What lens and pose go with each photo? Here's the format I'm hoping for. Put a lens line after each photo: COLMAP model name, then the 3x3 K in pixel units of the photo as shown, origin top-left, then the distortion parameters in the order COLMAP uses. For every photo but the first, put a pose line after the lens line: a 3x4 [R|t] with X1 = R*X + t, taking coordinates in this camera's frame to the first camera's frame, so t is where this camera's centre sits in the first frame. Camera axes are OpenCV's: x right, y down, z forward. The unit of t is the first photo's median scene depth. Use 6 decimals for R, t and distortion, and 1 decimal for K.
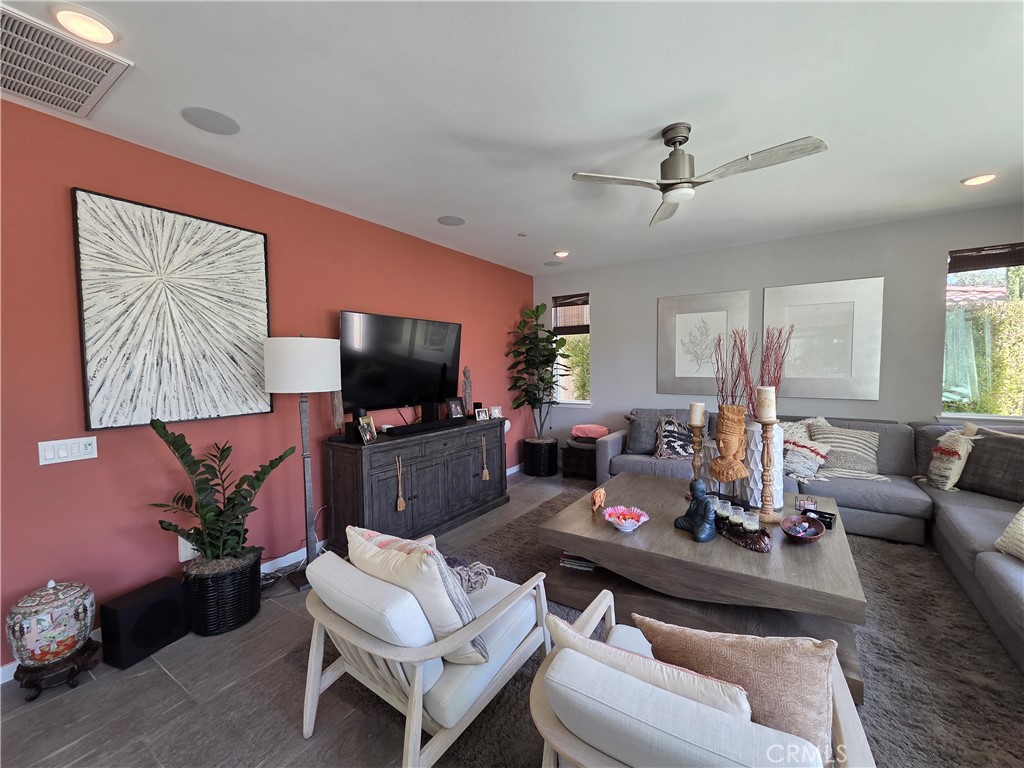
lens RADIAL K [[418.7, 0, 511.3], [0, 418.7, 388.0], [0, 0, 1]] dist [0.001881, 0.000365]
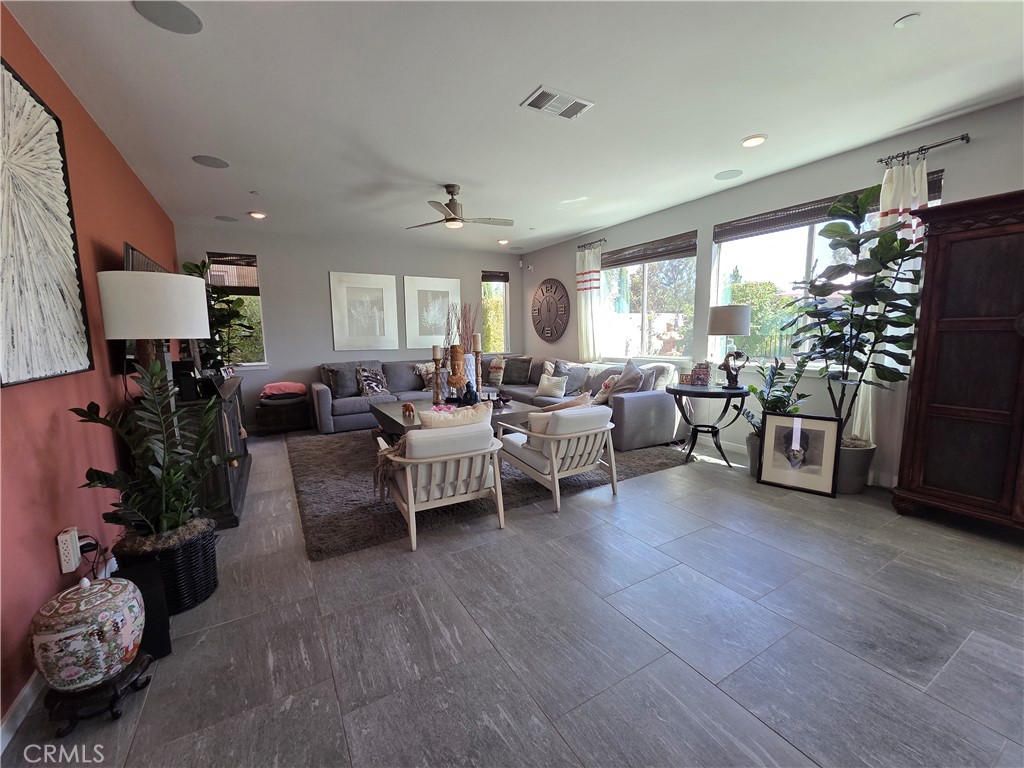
lens RADIAL K [[418.7, 0, 511.3], [0, 418.7, 388.0], [0, 0, 1]] dist [0.001881, 0.000365]
pose [[0.440054, -0.109405, 0.891282, -0.622649], [0.058454, 0.993935, 0.093145, 0.044198], [-0.896067, 0.011111, 0.443780, -0.004195]]
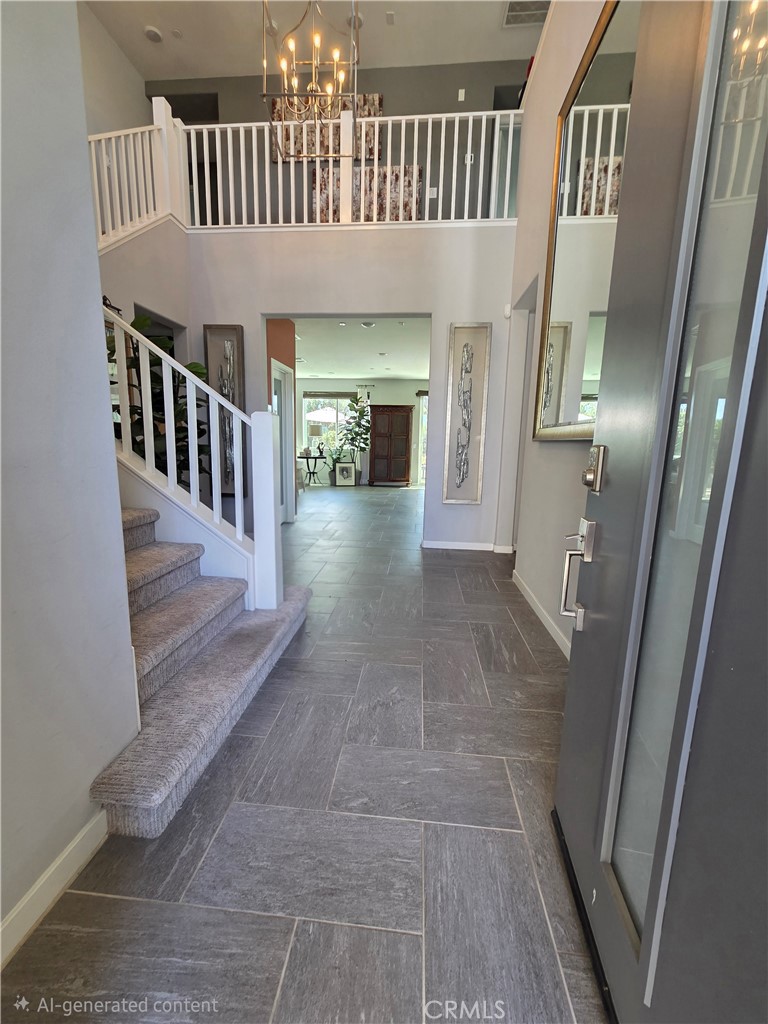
lens RADIAL K [[418.7, 0, 384.0], [0, 418.7, 512.0], [0, 0, 1]] dist [0.001881, 0.000365]
pose [[-0.475456, -0.139314, 0.868639, -1.790735], [0.032756, 0.983894, 0.175728, 0.059711], [-0.879129, 0.112004, -0.463235, 0.715699]]
